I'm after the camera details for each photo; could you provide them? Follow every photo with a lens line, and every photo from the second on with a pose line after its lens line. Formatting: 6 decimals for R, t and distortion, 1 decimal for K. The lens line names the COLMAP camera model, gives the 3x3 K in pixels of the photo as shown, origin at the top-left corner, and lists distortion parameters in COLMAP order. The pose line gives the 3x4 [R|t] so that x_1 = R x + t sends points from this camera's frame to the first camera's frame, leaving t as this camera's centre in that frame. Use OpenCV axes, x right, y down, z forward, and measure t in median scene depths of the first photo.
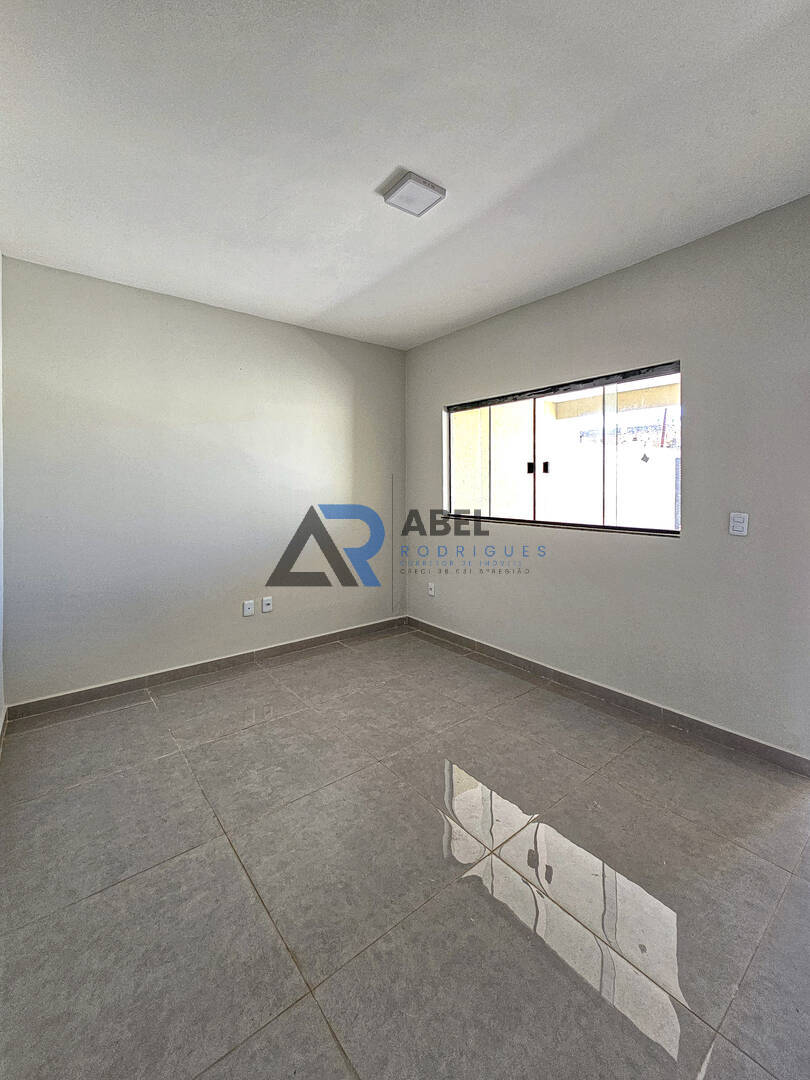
lens RADIAL K [[457.6, 0, 412.7], [0, 457.6, 527.6], [0, 0, 1]] dist [-0.001080, -0.000417]
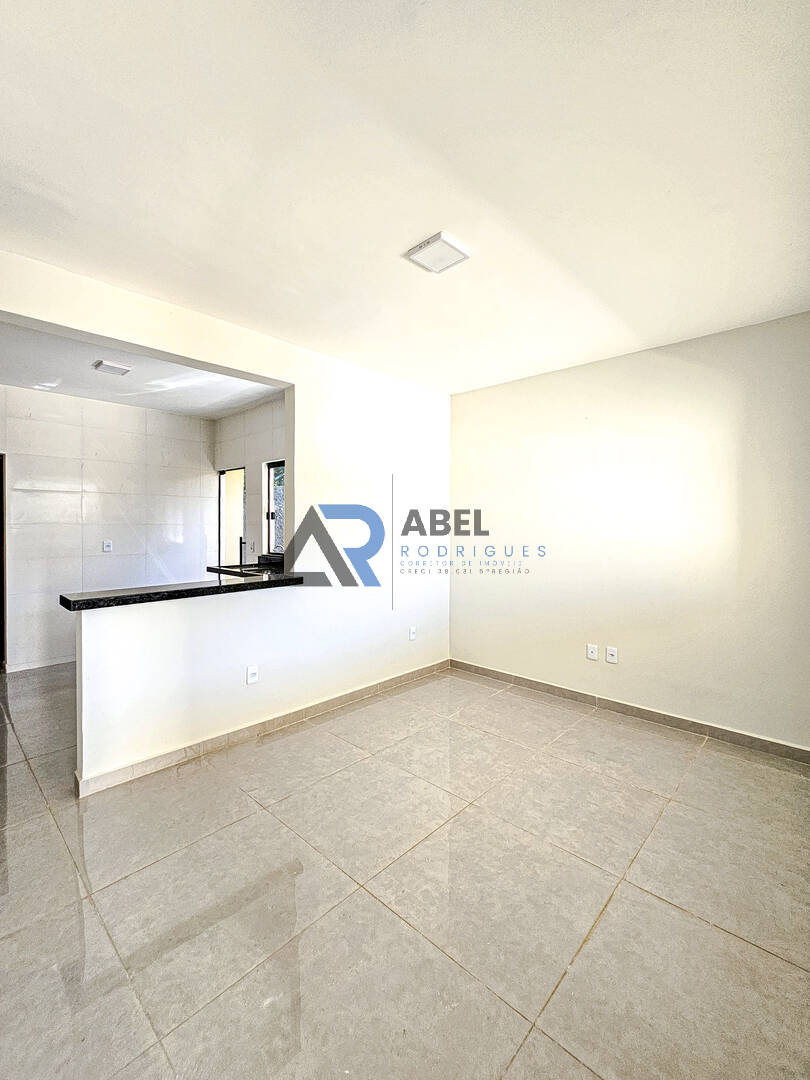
lens RADIAL K [[457.6, 0, 414.3], [0, 457.6, 544.3], [0, 0, 1]] dist [-0.001080, -0.000417]
pose [[0.142171, 0.045818, -0.988781, 0.706602], [-0.092431, 0.995178, 0.032824, -0.071809], [0.985517, 0.086728, 0.145720, 0.529398]]
